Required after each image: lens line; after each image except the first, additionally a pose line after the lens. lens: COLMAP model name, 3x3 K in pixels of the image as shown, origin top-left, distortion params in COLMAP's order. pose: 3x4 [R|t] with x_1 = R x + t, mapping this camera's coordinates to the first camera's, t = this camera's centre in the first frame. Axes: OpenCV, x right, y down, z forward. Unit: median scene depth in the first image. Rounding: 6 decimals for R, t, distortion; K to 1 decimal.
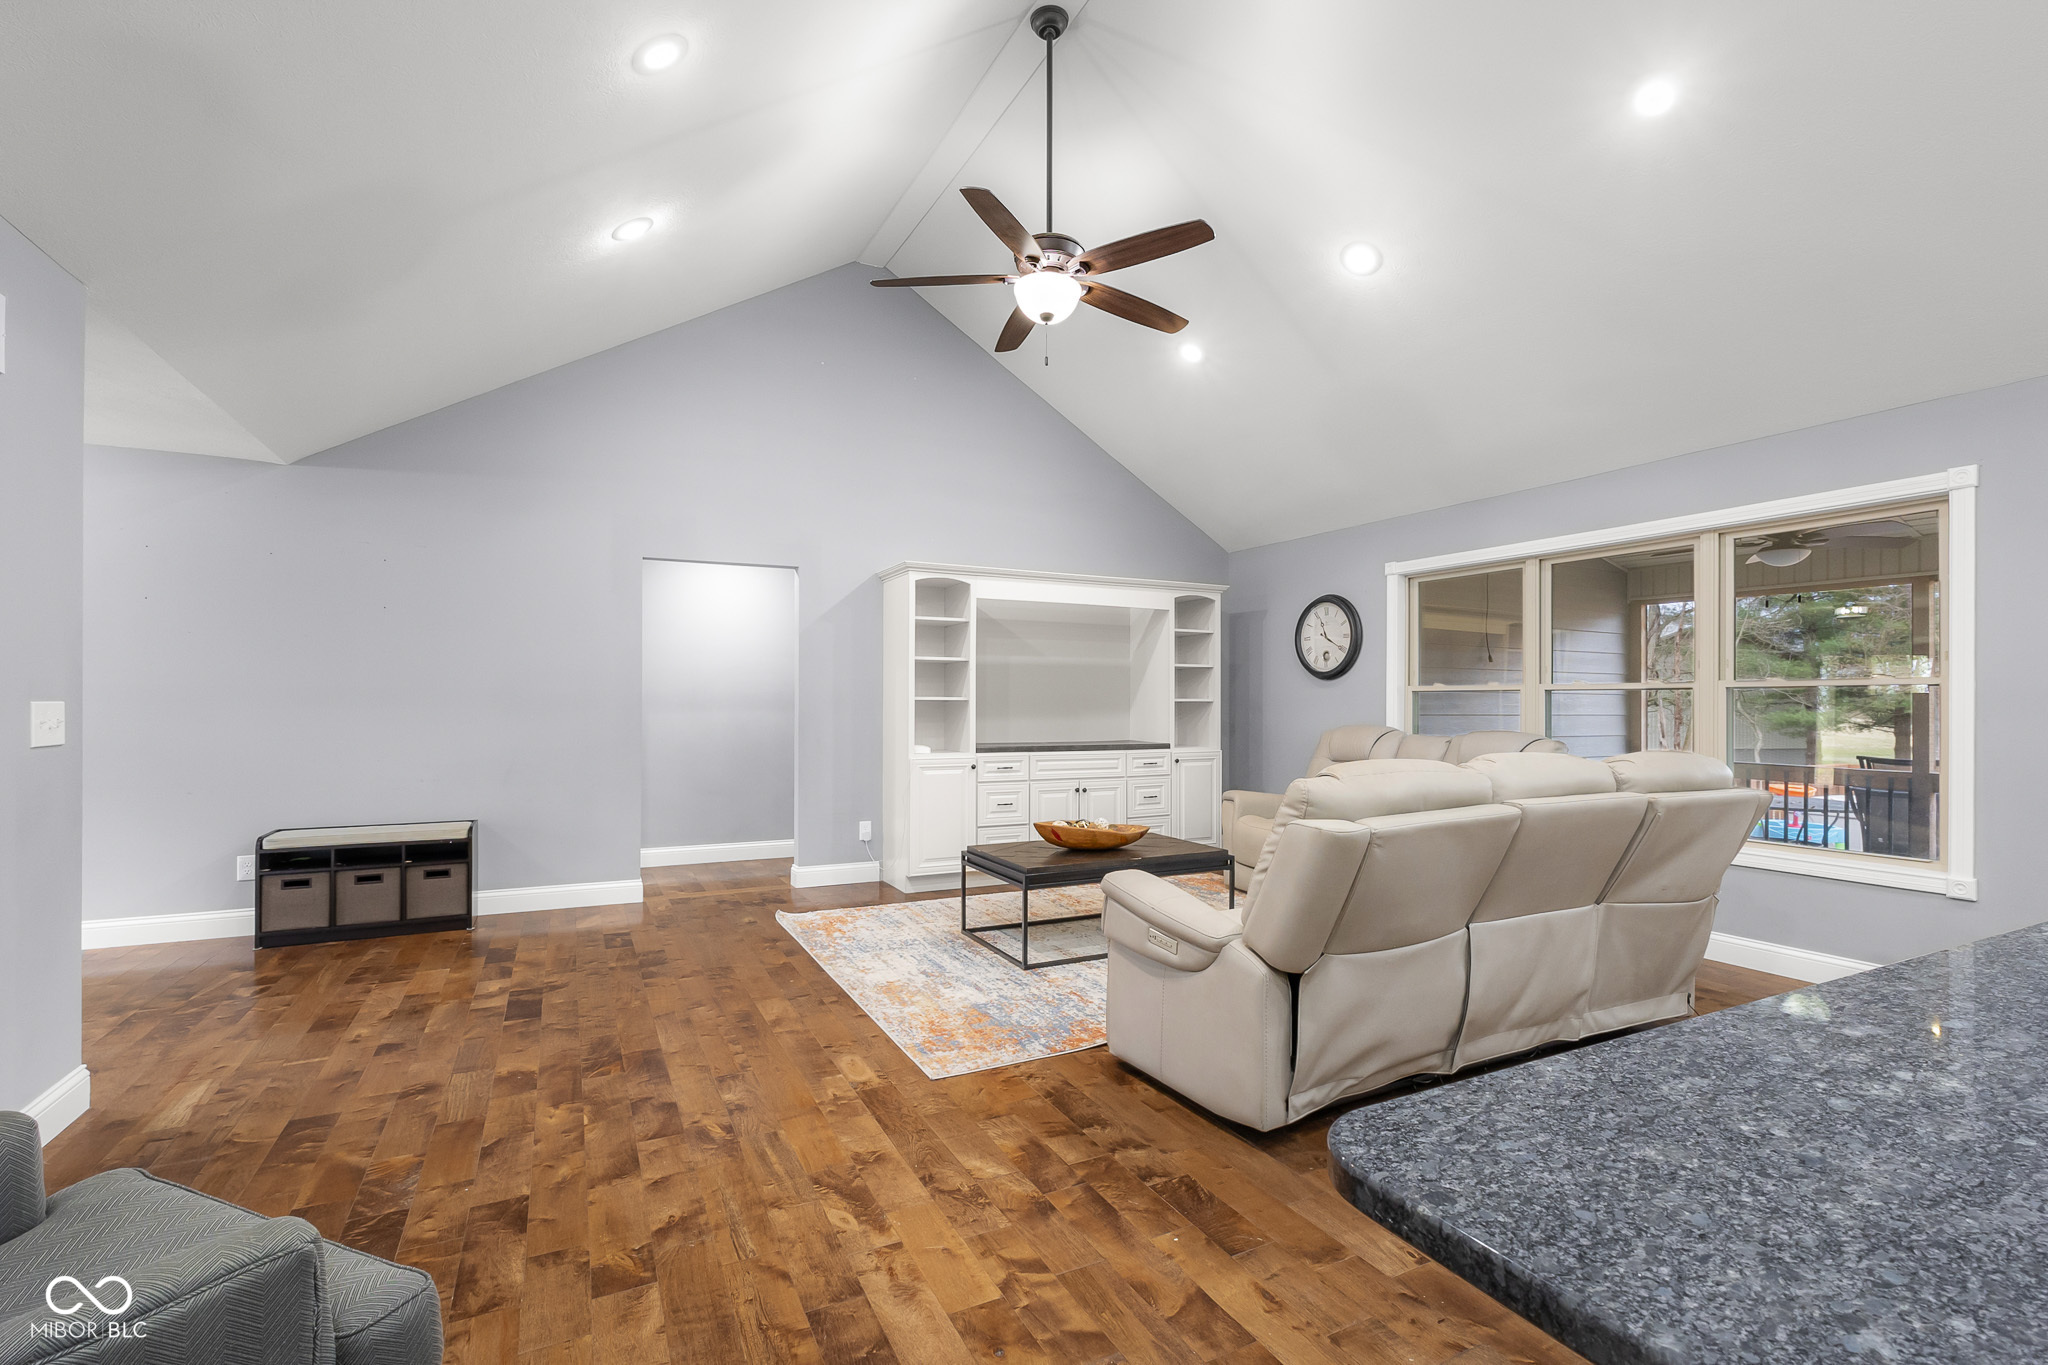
lens RADIAL K [[928.0, 0, 1044.6], [0, 928.0, 694.3], [0, 0, 1]] dist [-0.001356, 0.000767]
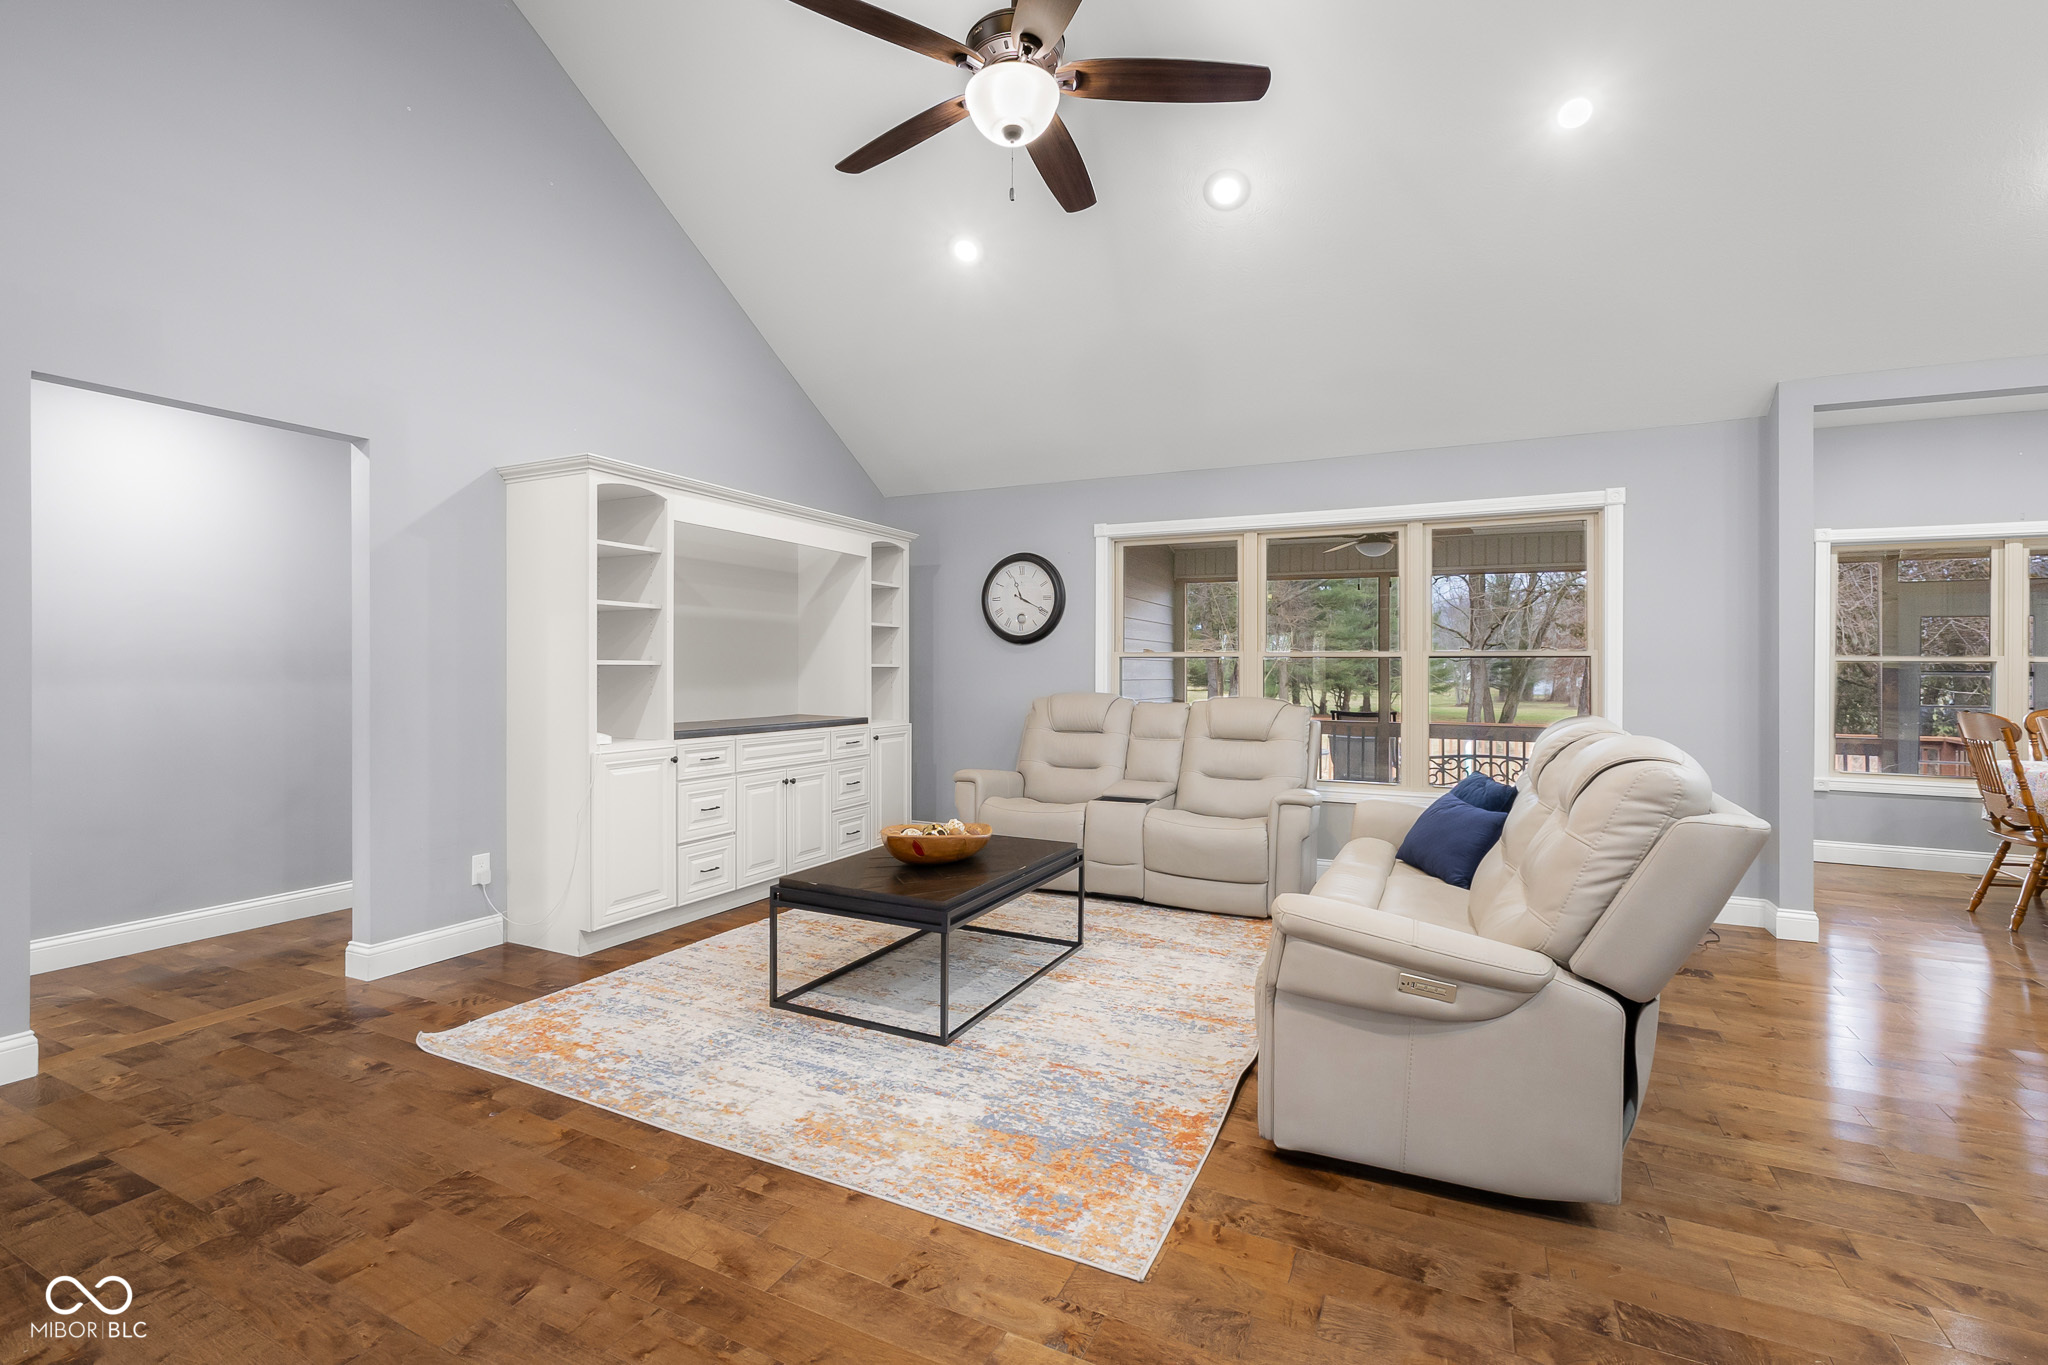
lens RADIAL K [[928.0, 0, 1015.6], [0, 928.0, 667.2], [0, 0, 1]] dist [-0.001356, 0.000767]
pose [[0.810147, 0.001772, 0.586225, -0.268908], [-0.007822, 0.999939, 0.007788, 0.000556], [-0.586175, -0.010895, 0.810111, 0.268493]]
